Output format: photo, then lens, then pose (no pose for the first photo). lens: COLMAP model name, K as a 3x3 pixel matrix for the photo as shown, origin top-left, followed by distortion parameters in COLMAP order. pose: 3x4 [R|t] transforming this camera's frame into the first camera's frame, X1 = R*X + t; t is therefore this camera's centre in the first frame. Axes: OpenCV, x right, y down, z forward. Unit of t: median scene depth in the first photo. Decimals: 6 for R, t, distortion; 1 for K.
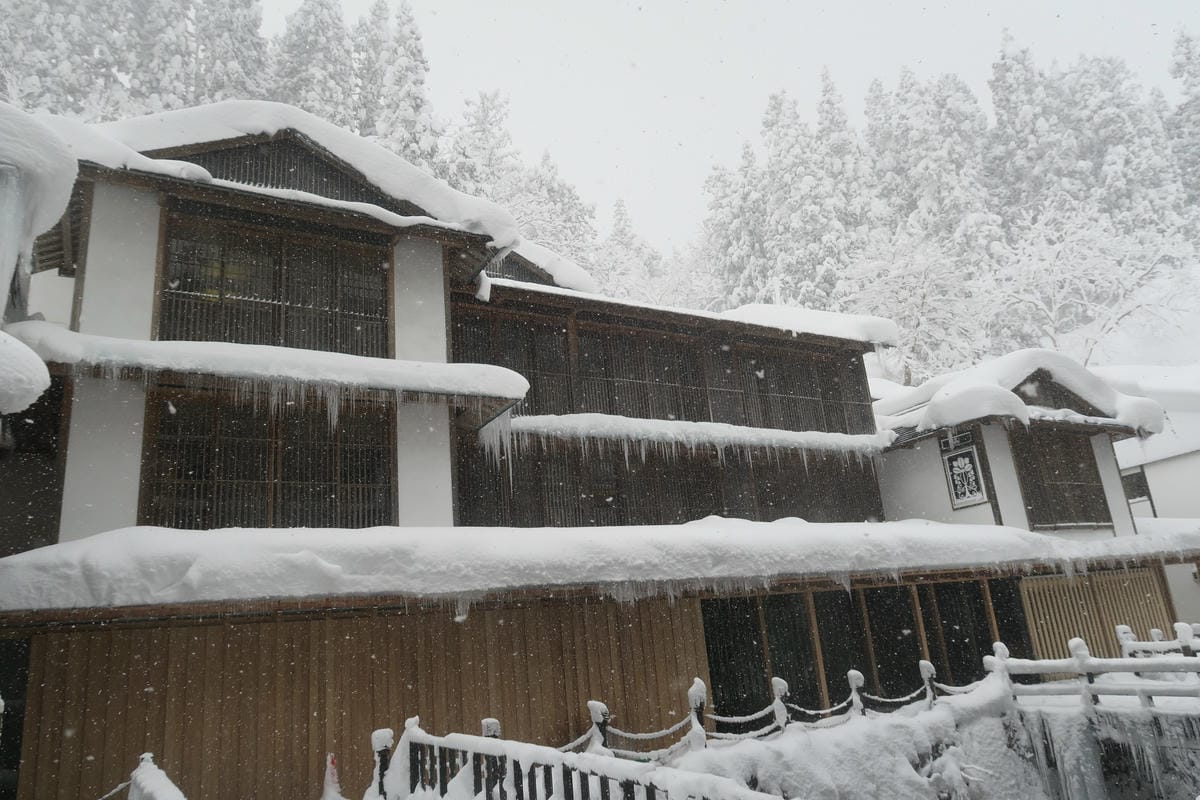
lens RADIAL K [[827.5, 0, 600.4], [0, 827.5, 404.7], [0, 0, 1]] dist [-0.029600, 0.010106]
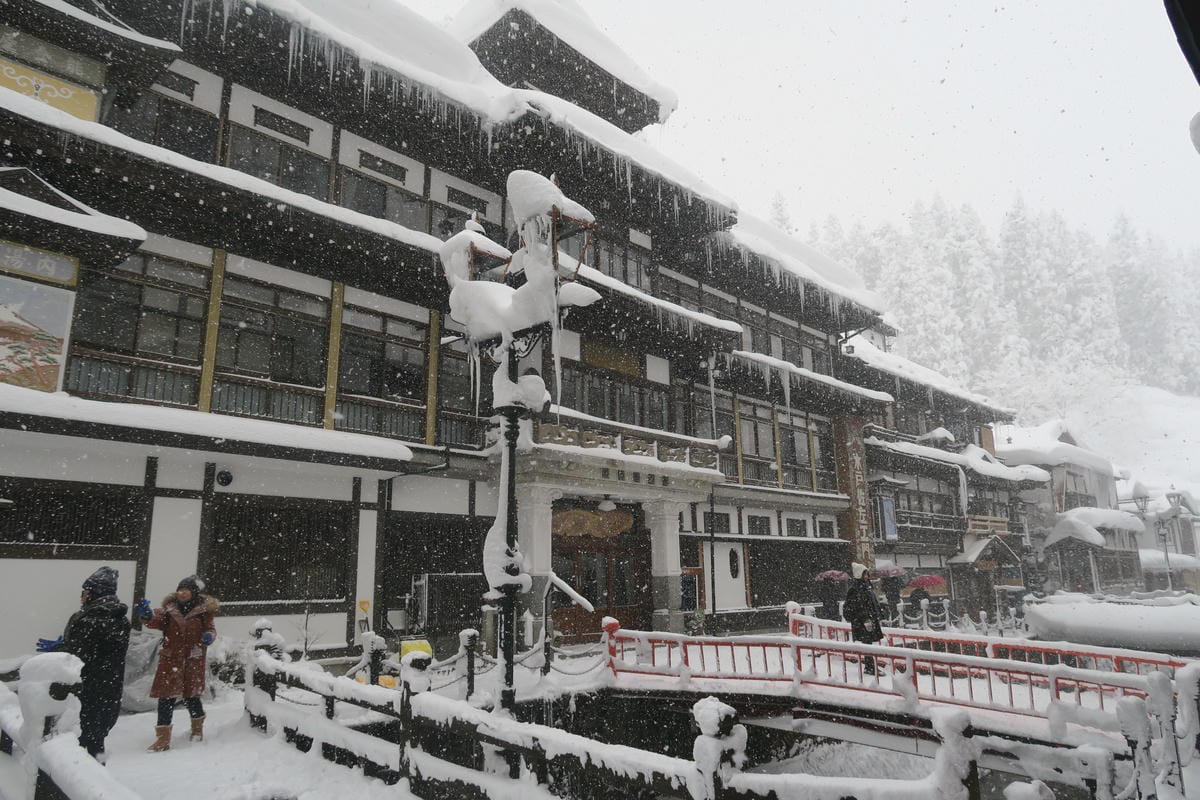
lens RADIAL K [[827.5, 0, 599.7], [0, 827.5, 410.9], [0, 0, 1]] dist [-0.029600, 0.010106]
pose [[0.972814, 0.115405, 0.200783, -2.083092], [-0.128728, 0.990177, 0.054570, -0.244207], [-0.192513, -0.078933, 0.978115, -1.367734]]
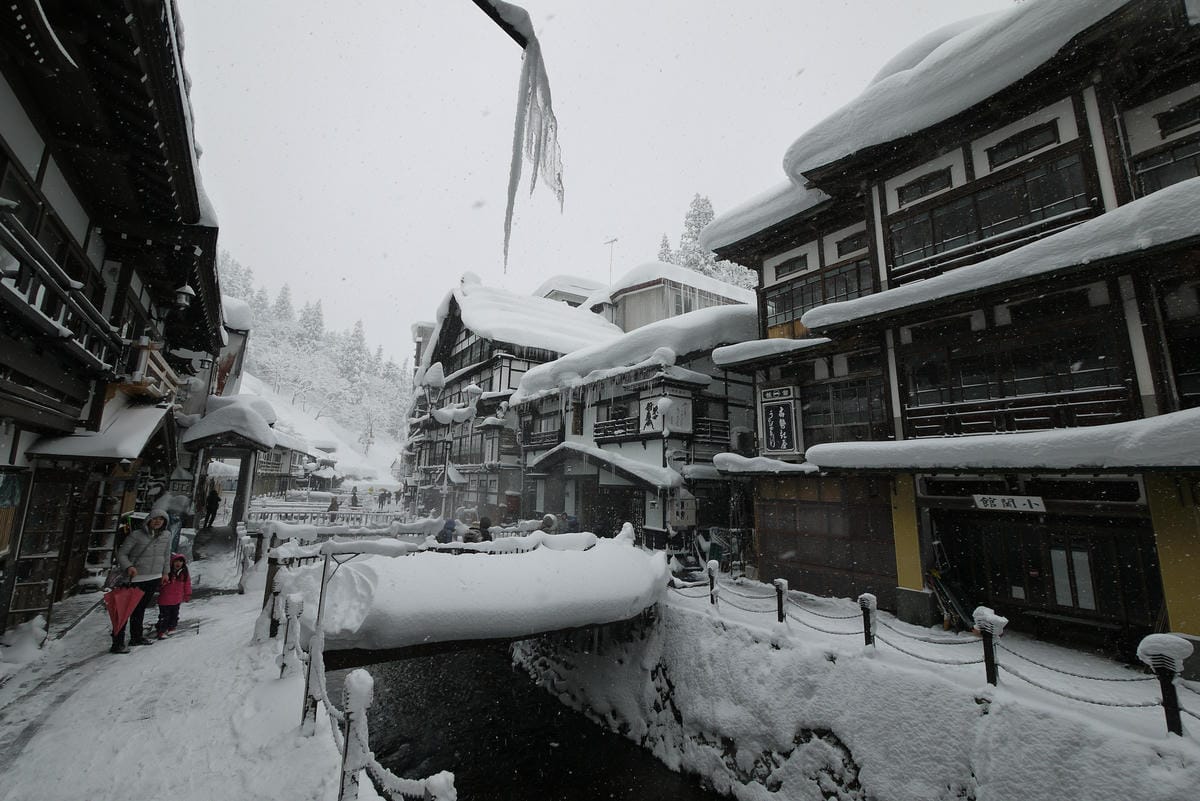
lens RADIAL K [[494.1, 0, 594.8], [0, 494.1, 396.6], [0, 0, 1]] dist [-0.004226, -0.000577]
pose [[-0.052197, 0.261597, 0.963765, -1.451401], [-0.301479, 0.915924, -0.264939, -0.025629], [-0.952043, -0.304384, 0.031057, -0.371979]]
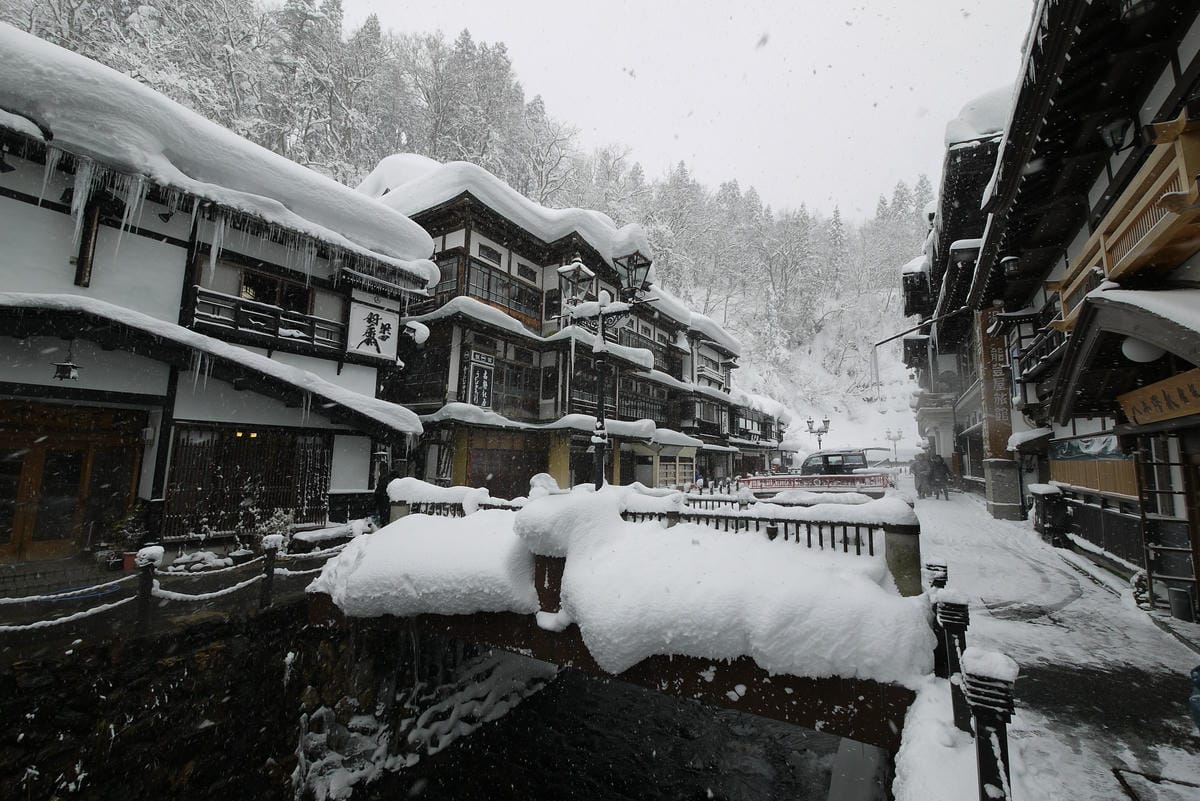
lens RADIAL K [[494.1, 0, 593.1], [0, 494.1, 395.6], [0, 0, 1]] dist [-0.004226, -0.000577]
pose [[-0.905742, 0.017538, -0.423467, -0.678672], [0.178684, 0.921809, -0.344006, 0.065034], [0.384322, -0.387248, -0.838055, 0.086086]]
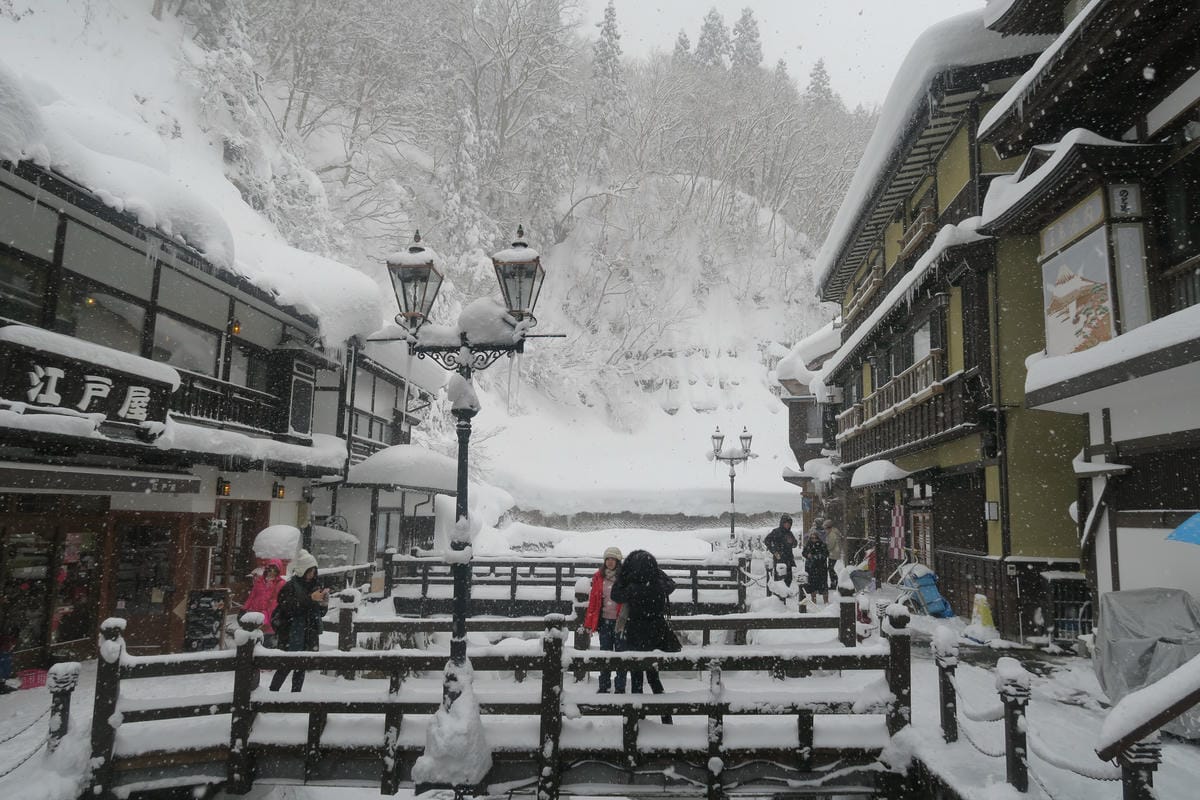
lens RADIAL K [[827.5, 0, 602.4], [0, 827.5, 398.1], [0, 0, 1]] dist [-0.029600, 0.010106]
pose [[-0.608306, -0.032476, -0.793038, -1.803531], [0.257247, 0.937160, -0.235701, -0.129114], [0.750858, -0.347386, -0.561726, -0.806865]]
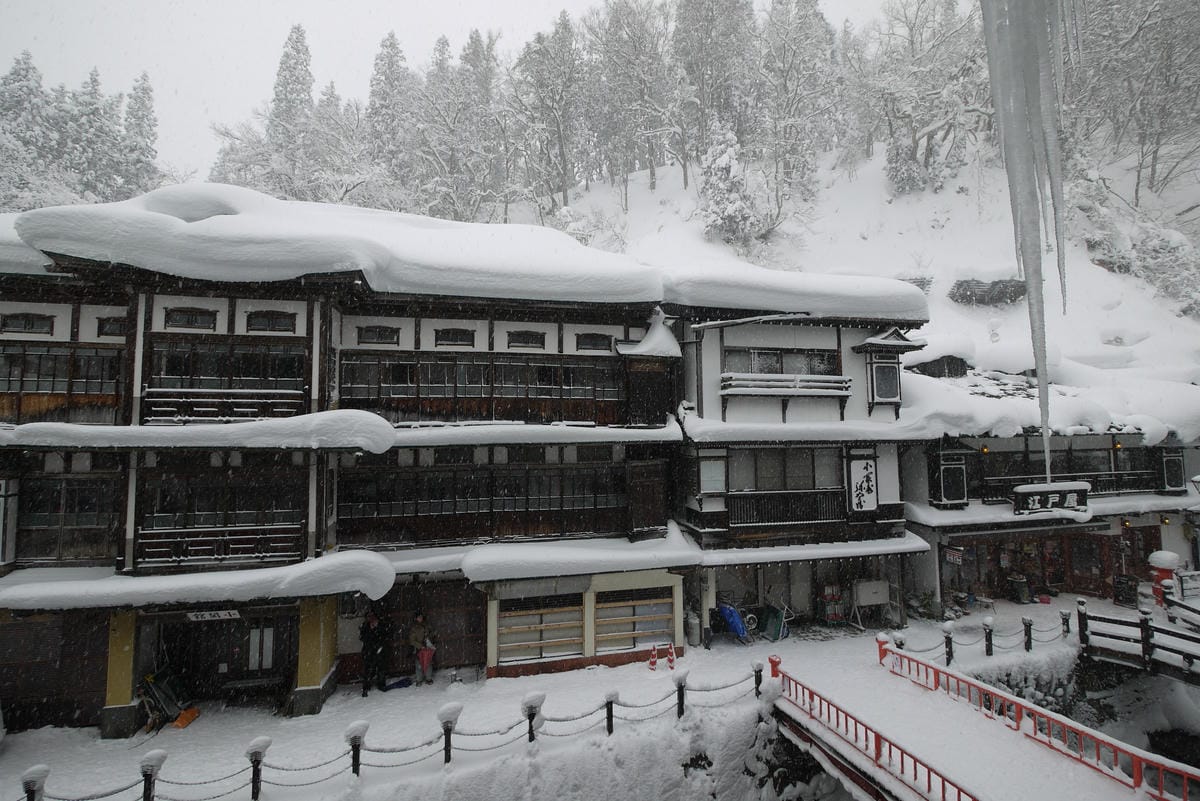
lens RADIAL K [[494.1, 0, 595.0], [0, 494.1, 392.3], [0, 0, 1]] dist [-0.004226, -0.000577]
pose [[-0.935864, 0.121116, 0.330891, -1.612566], [-0.010666, 0.928902, -0.370172, -0.183327], [-0.352199, -0.349960, -0.868034, -0.330541]]
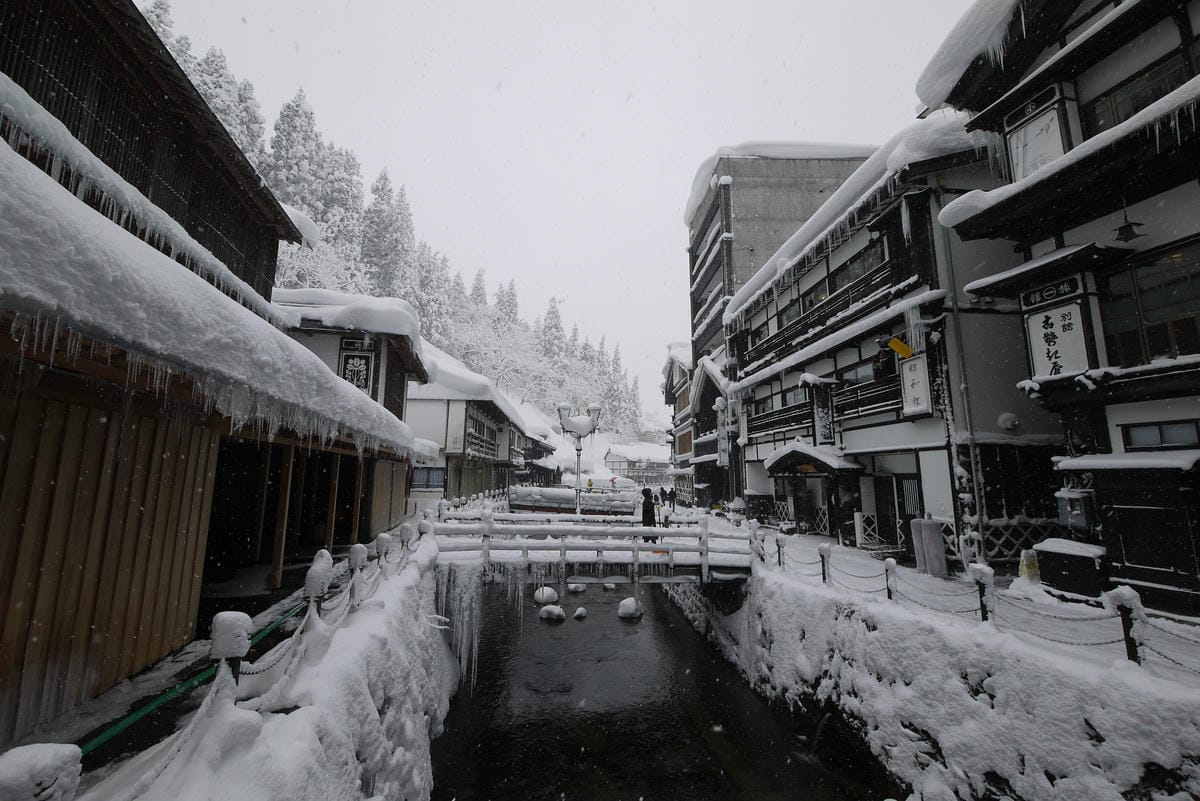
lens RADIAL K [[494.1, 0, 595.0], [0, 494.1, 394.7], [0, 0, 1]] dist [-0.004226, -0.000577]
pose [[0.289619, 0.248616, 0.924290, -0.128774], [-0.304417, 0.939460, -0.157310, 0.123977], [-0.907442, -0.235809, 0.347768, 0.409905]]
